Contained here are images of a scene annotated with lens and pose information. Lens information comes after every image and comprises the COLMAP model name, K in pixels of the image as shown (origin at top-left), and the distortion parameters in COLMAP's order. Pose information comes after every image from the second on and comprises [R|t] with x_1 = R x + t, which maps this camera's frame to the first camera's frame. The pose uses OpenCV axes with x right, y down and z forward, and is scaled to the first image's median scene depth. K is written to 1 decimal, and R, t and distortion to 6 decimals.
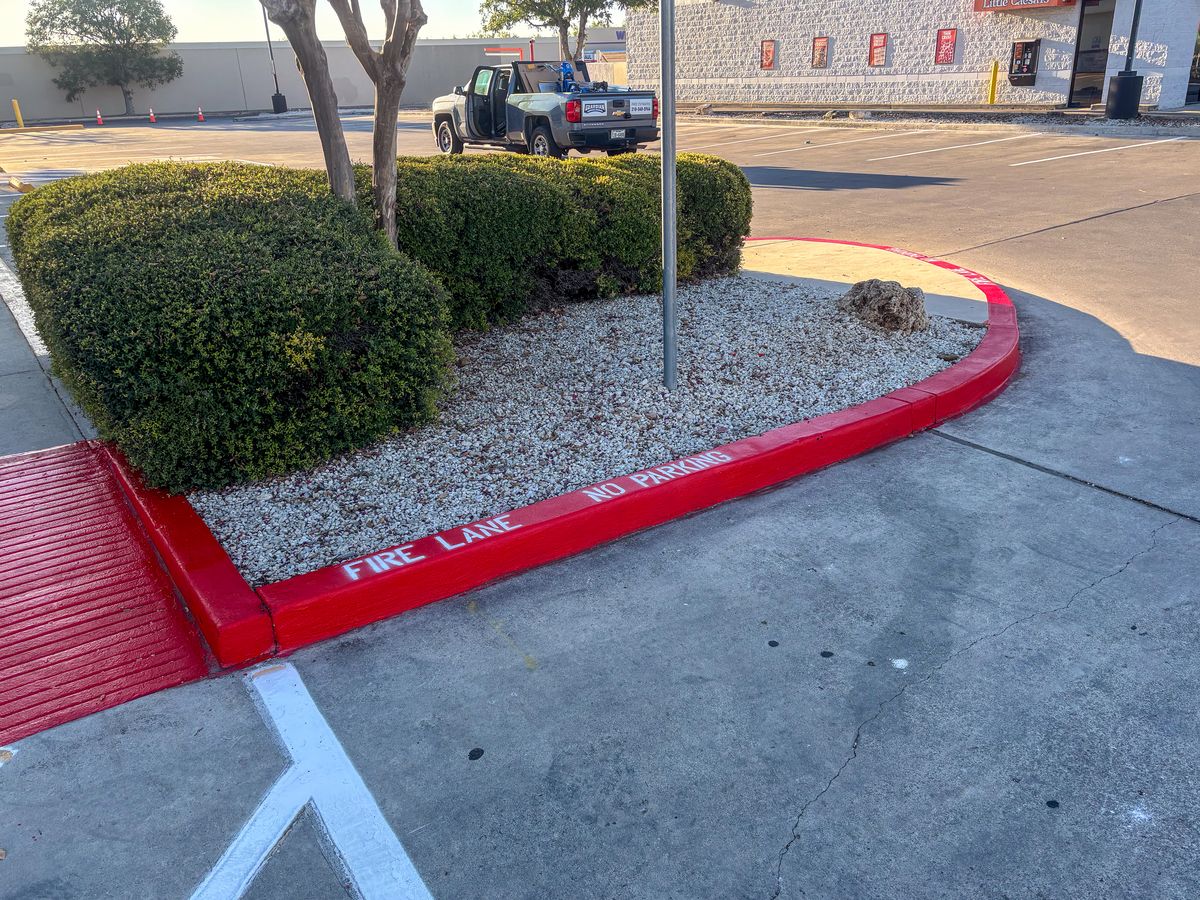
lens RADIAL K [[907.2, 0, 600.0], [0, 907.2, 451.0], [0, 0, 1]] dist [-0.009306, -0.006315]
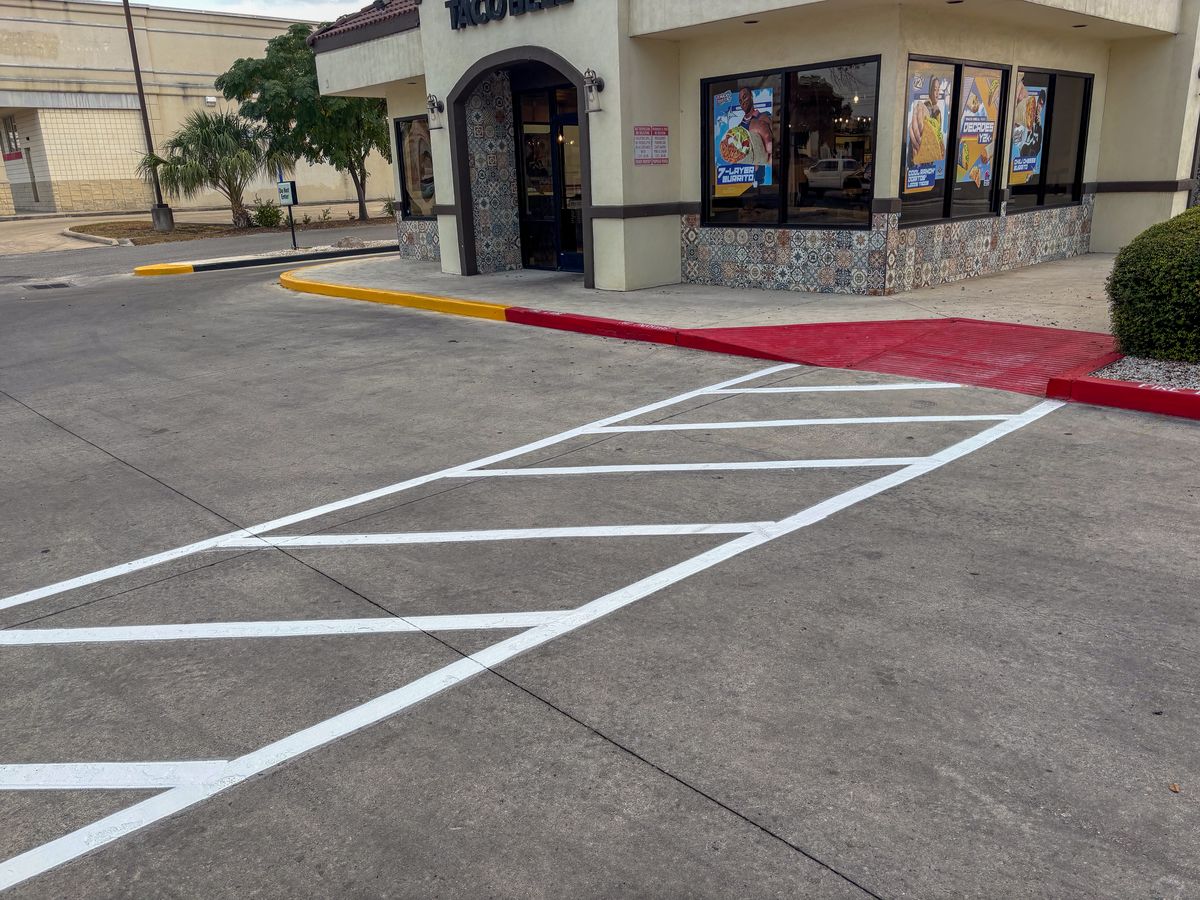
lens RADIAL K [[907.2, 0, 600.1], [0, 907.2, 450.3], [0, 0, 1]] dist [-0.009306, -0.006315]
pose [[0.135155, 0.300067, -0.944295, 1.906470], [-0.346702, 0.907113, 0.238630, 0.240252], [0.928187, 0.295137, 0.226634, -0.614996]]
